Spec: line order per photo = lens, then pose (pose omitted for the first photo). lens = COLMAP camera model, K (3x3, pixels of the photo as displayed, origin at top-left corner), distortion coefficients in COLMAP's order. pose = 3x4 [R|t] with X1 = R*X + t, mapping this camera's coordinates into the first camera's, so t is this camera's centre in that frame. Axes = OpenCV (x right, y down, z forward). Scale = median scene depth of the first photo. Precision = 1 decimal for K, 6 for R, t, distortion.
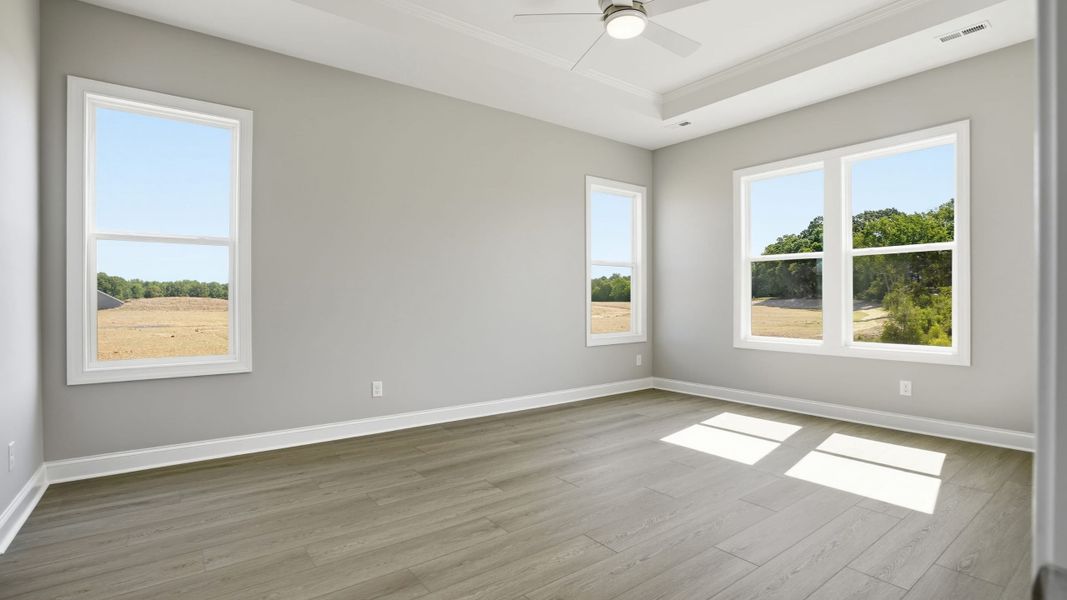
lens RADIAL K [[502.4, 0, 510.5], [0, 502.4, 301.2], [0, 0, 1]] dist [-0.048820, 0.005751]
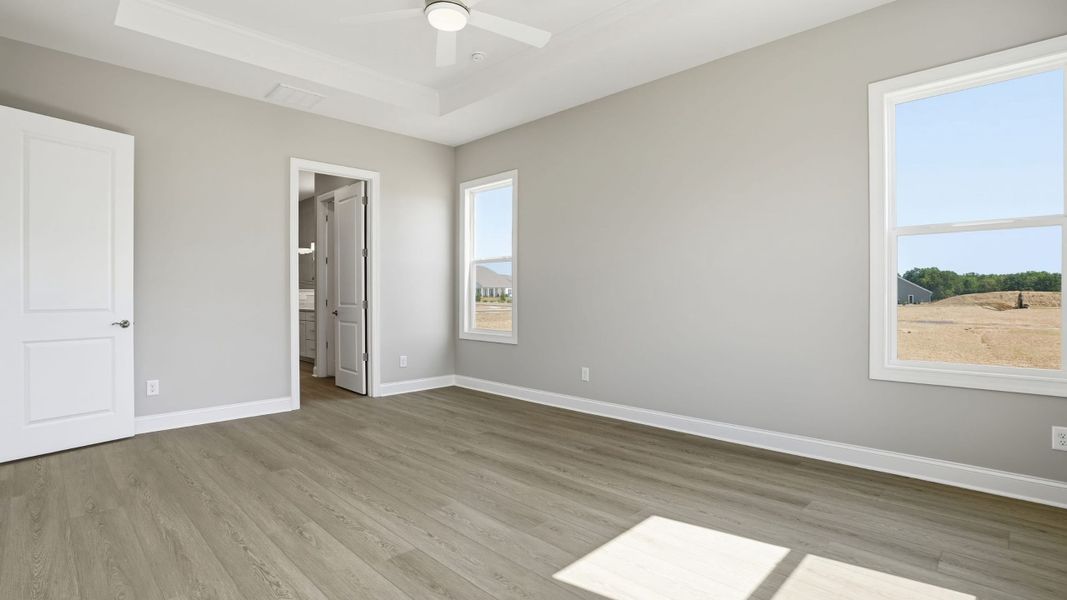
lens RADIAL K [[502.4, 0, 542.4], [0, 502.4, 299.7], [0, 0, 1]] dist [-0.048820, 0.005751]
pose [[0.174207, 0.008870, -0.984669, 0.848465], [-0.000927, 0.999960, 0.008843, -0.005263], [0.984709, -0.000628, 0.174208, 0.702543]]
